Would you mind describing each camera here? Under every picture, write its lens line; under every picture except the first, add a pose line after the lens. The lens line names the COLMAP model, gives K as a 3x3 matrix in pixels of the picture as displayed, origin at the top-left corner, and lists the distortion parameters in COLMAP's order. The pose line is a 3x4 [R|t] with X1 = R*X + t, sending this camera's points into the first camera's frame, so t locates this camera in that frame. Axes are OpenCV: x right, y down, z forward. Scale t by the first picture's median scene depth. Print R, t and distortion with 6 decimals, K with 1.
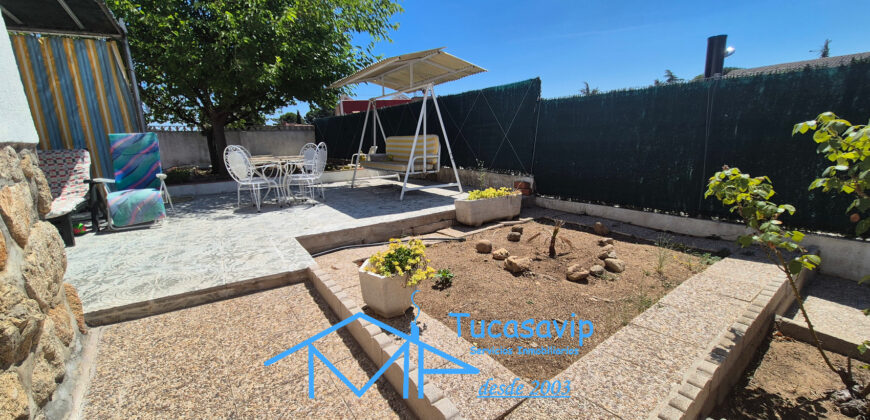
lens RADIAL K [[364.4, 0, 435.0], [0, 364.4, 210.0], [0, 0, 1]] dist [0.000186, -0.000354]
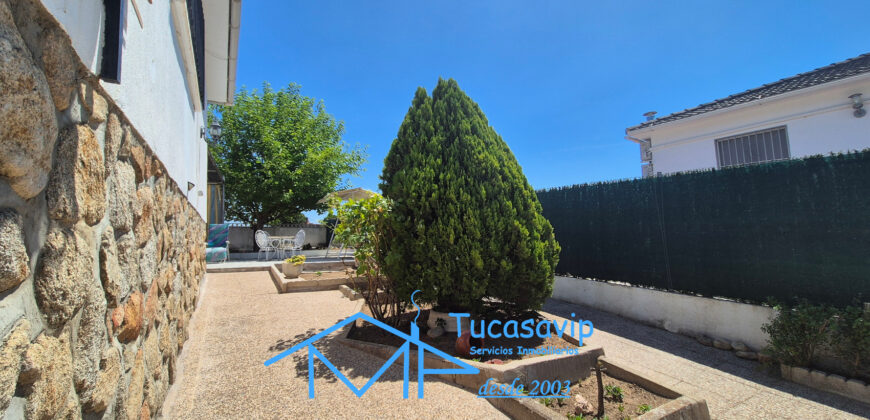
lens RADIAL K [[346.3, 0, 435.0], [0, 346.3, 210.0], [0, 0, 1]] dist [-0.000818, -0.000101]
pose [[0.996422, 0.006501, -0.084267, 0.536112], [-0.029384, 0.961485, -0.273280, 0.195729], [0.079245, 0.274779, 0.958236, -0.761218]]
